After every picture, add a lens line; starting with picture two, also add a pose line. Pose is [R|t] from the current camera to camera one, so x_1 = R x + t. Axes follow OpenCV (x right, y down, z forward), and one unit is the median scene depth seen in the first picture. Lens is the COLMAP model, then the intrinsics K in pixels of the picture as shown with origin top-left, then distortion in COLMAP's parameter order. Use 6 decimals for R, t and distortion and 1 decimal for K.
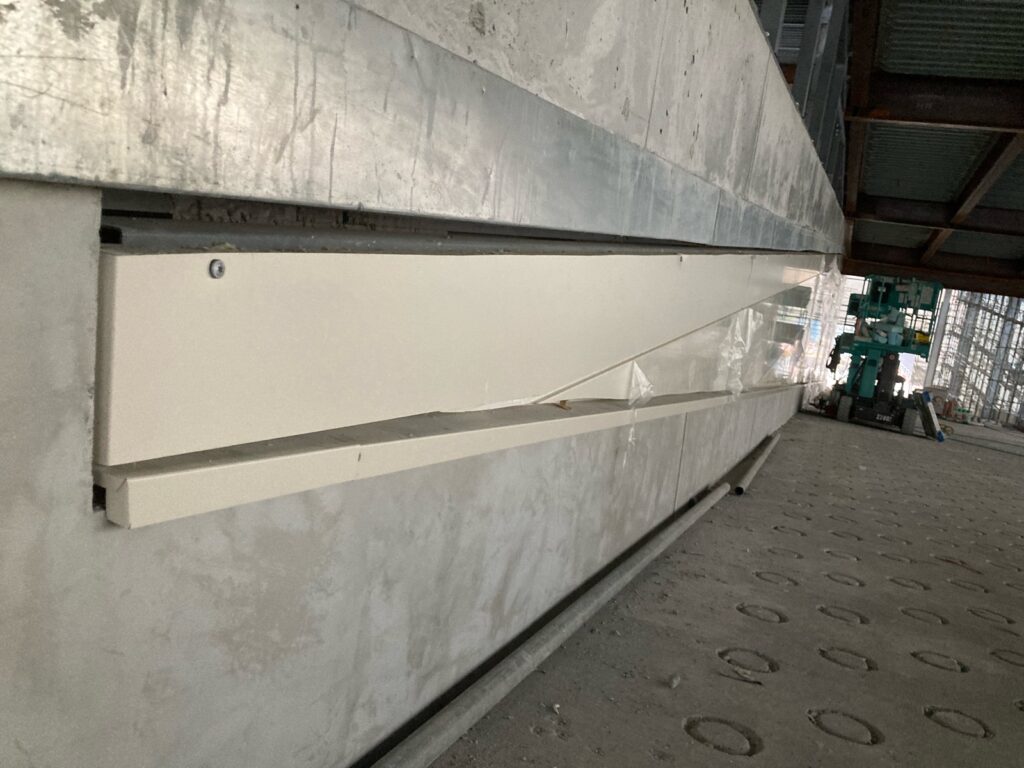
lens RADIAL K [[872.8, 0, 512.0], [0, 872.8, 384.0], [0, 0, 1]] dist [-0.001051, -0.001278]
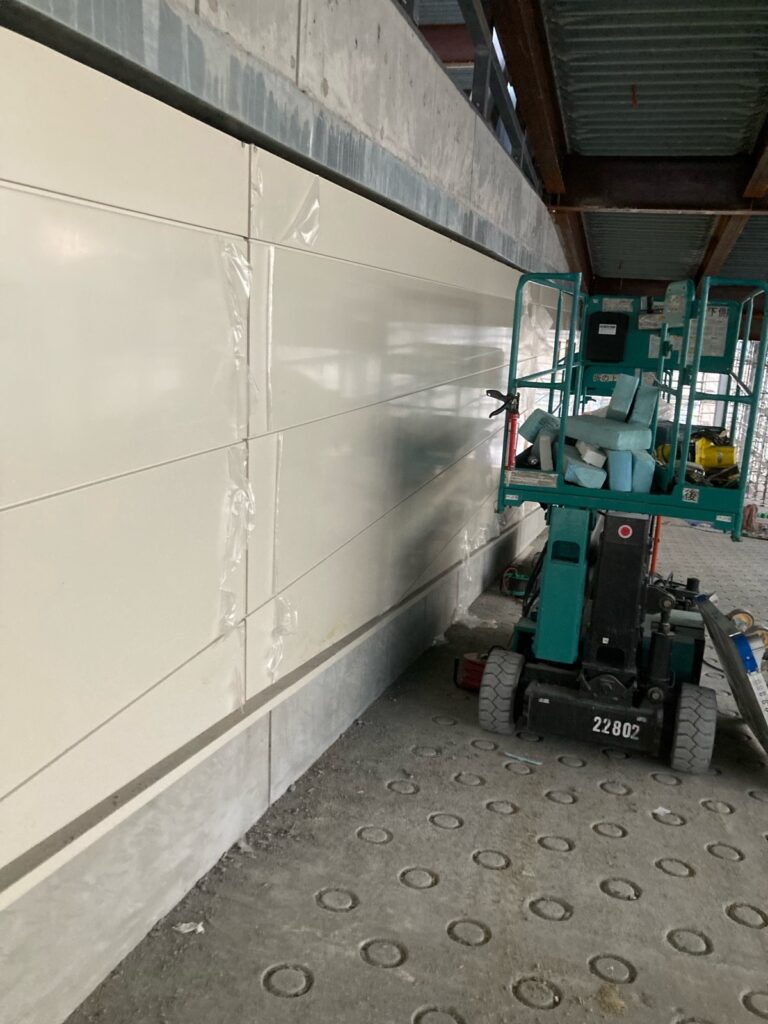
lens RADIAL K [[835.5, 0, 384.0], [0, 835.5, 512.0], [0, 0, 1]] dist [0.002109, 0.000183]
pose [[0.993080, -0.093992, 0.070415, 0.324781], [0.090769, 0.994730, 0.047671, -0.058186], [-0.074524, -0.040949, 0.996378, 0.699404]]
